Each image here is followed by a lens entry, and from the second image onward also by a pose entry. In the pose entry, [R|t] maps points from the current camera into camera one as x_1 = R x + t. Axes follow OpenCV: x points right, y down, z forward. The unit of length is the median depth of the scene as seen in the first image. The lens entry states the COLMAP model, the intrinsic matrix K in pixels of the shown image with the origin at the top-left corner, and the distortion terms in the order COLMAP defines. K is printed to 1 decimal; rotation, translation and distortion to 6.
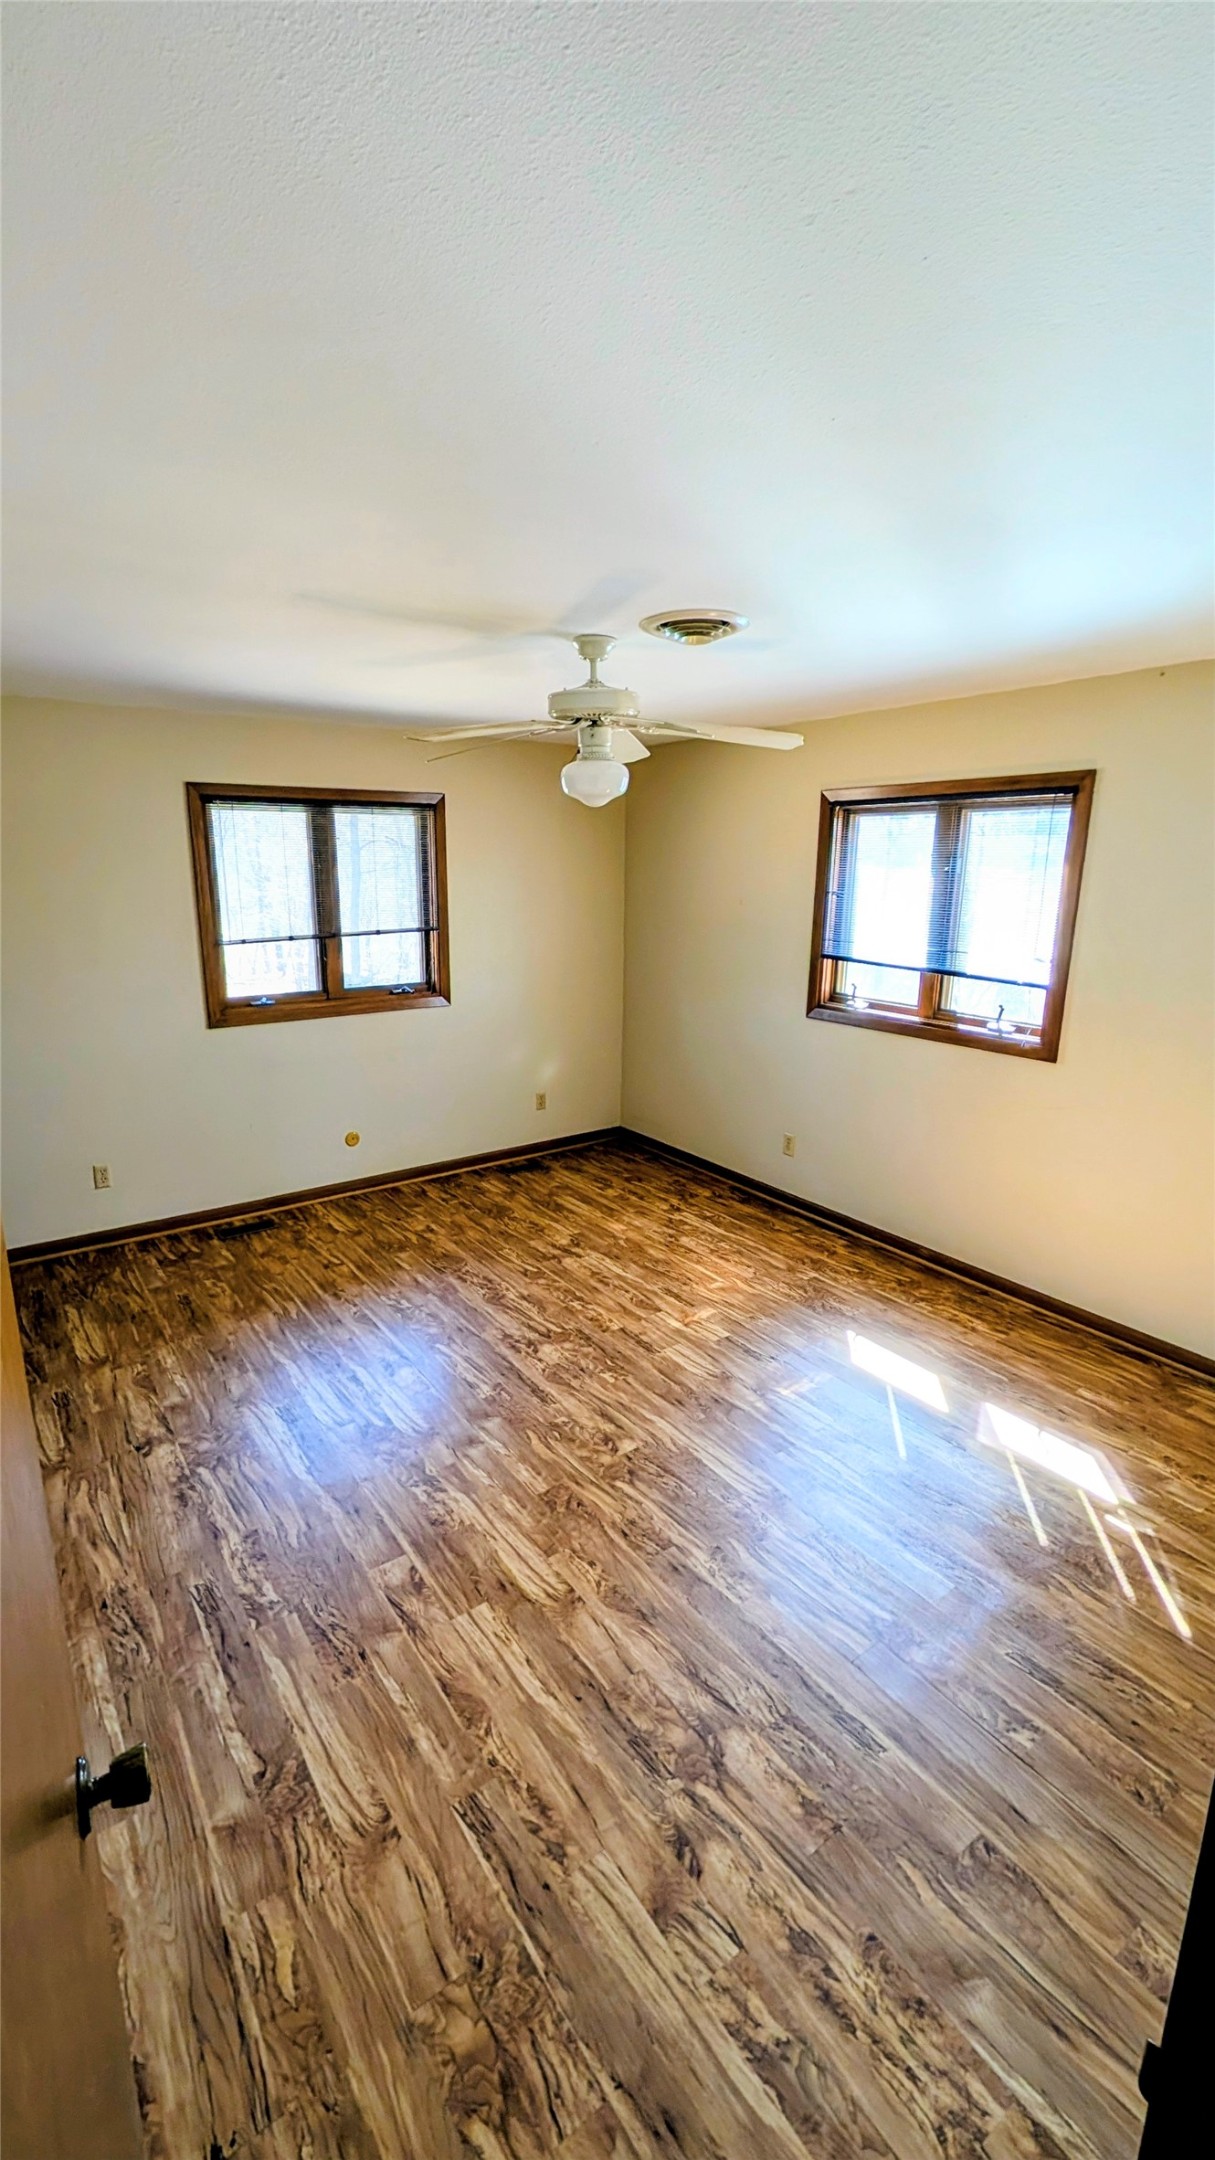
lens RADIAL K [[915.9, 0, 601.8], [0, 915.9, 1071.8], [0, 0, 1]] dist [0.000224, -0.000166]
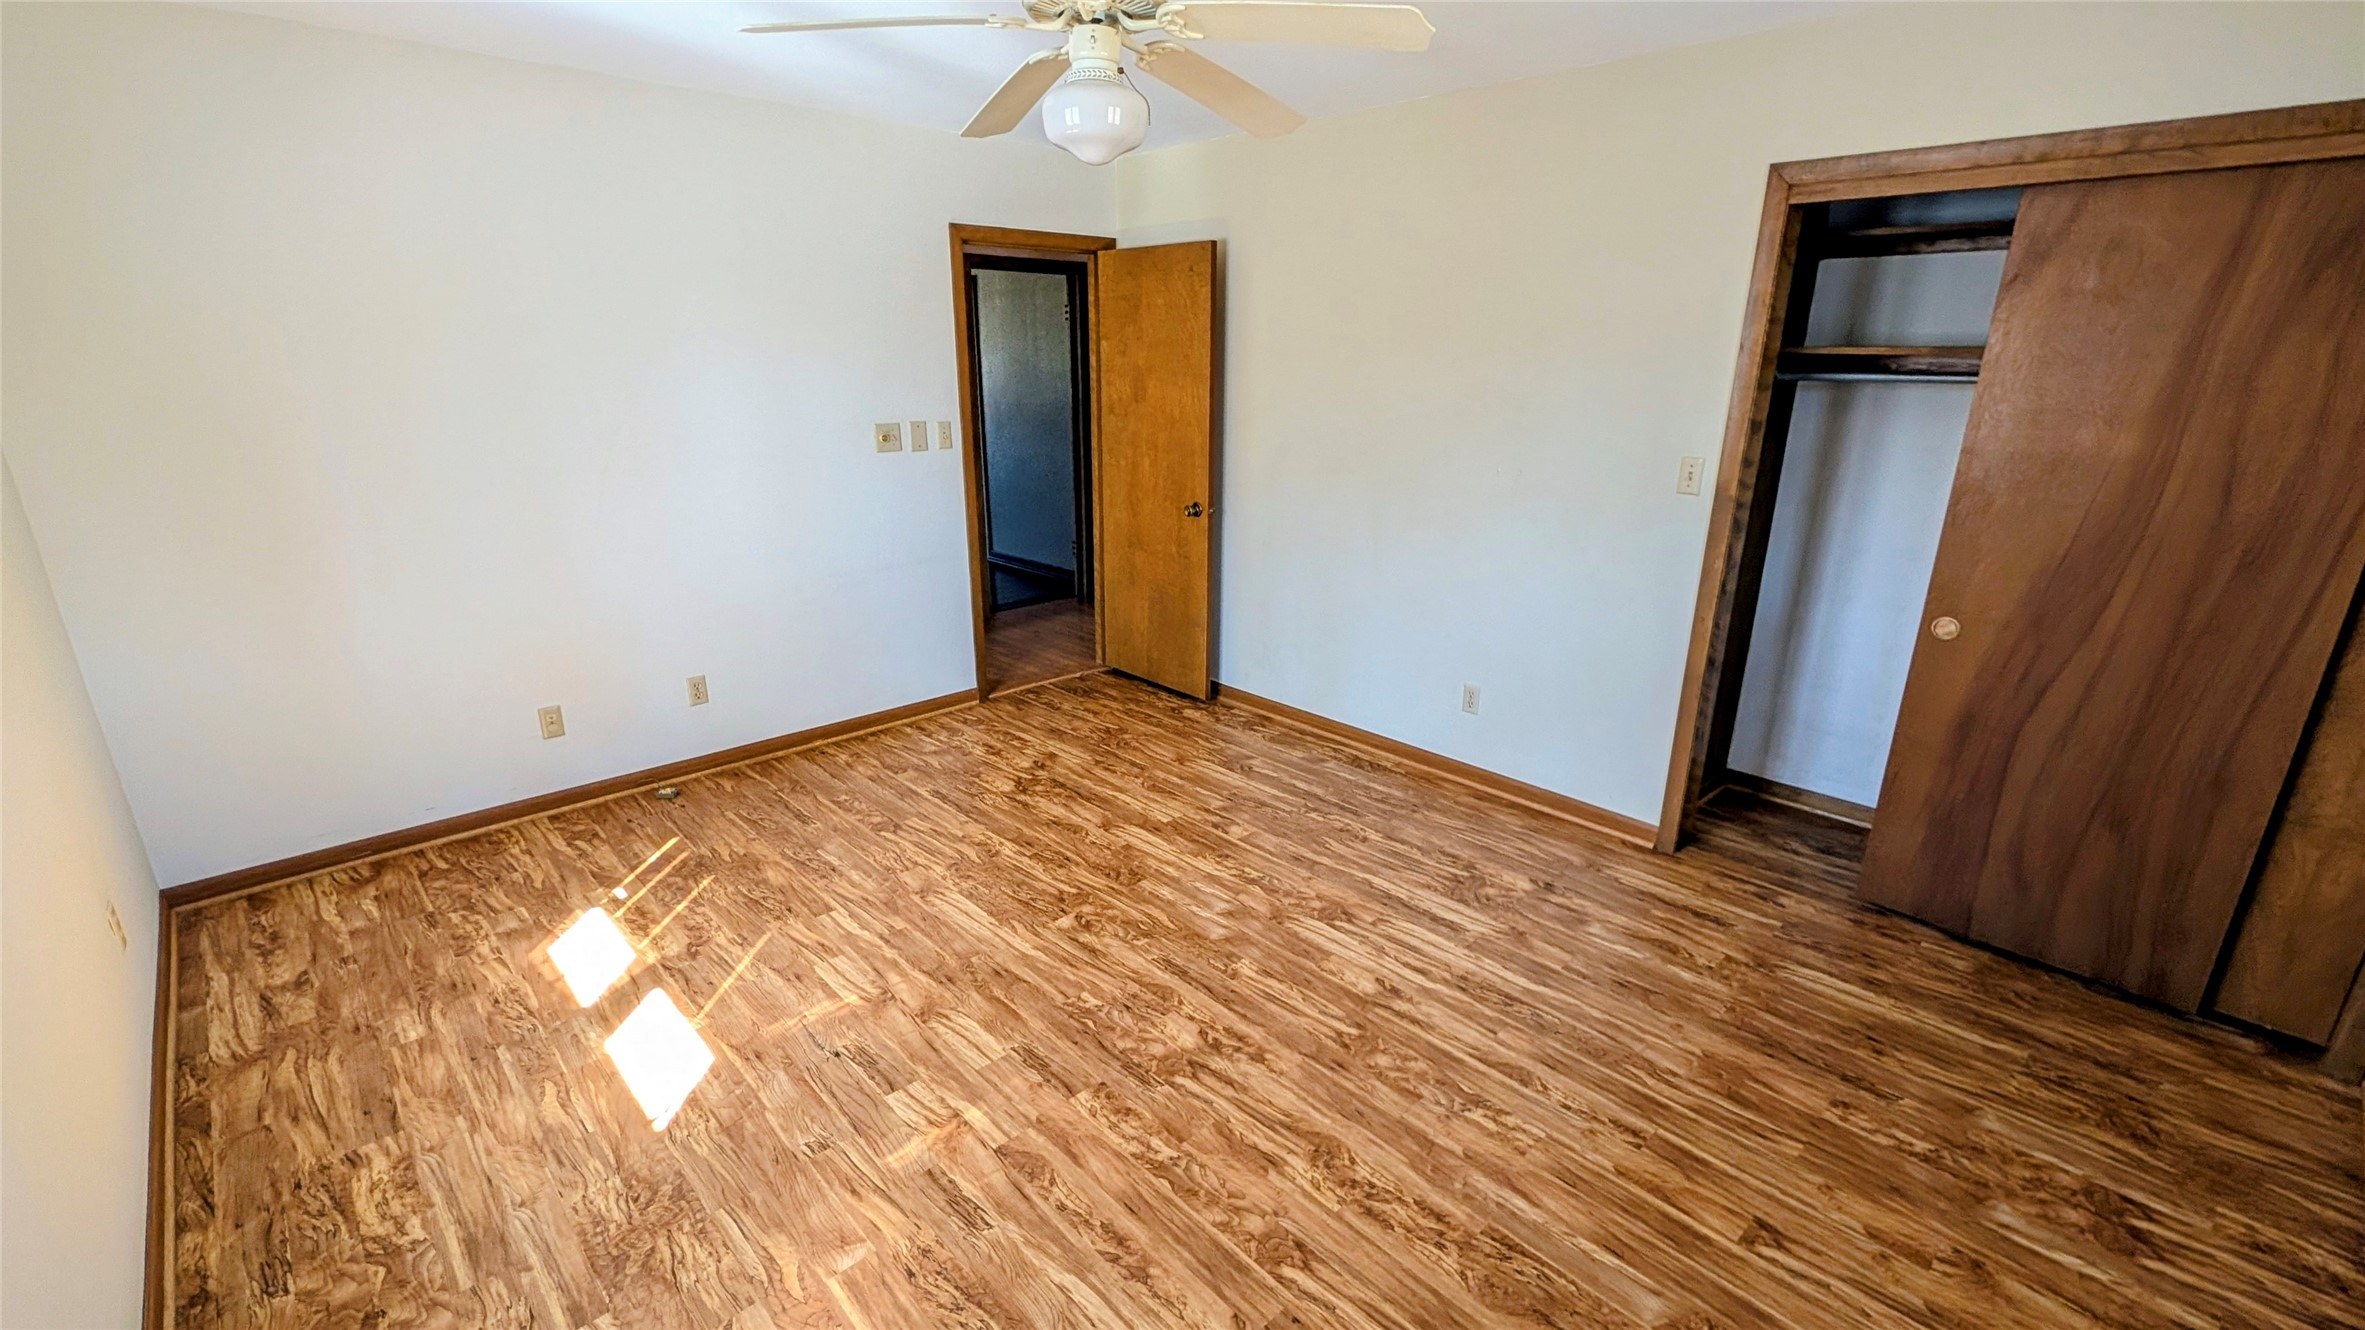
lens RADIAL K [[1002.8, 0, 1176.1], [0, 1002.8, 682.9], [0, 0, 1]] dist [0.000224, -0.000166]
pose [[-0.992162, 0.030955, -0.121063, 0.029991], [-0.036968, 0.852750, 0.521010, -0.322290], [0.119364, 0.521402, -0.844921, 1.666070]]
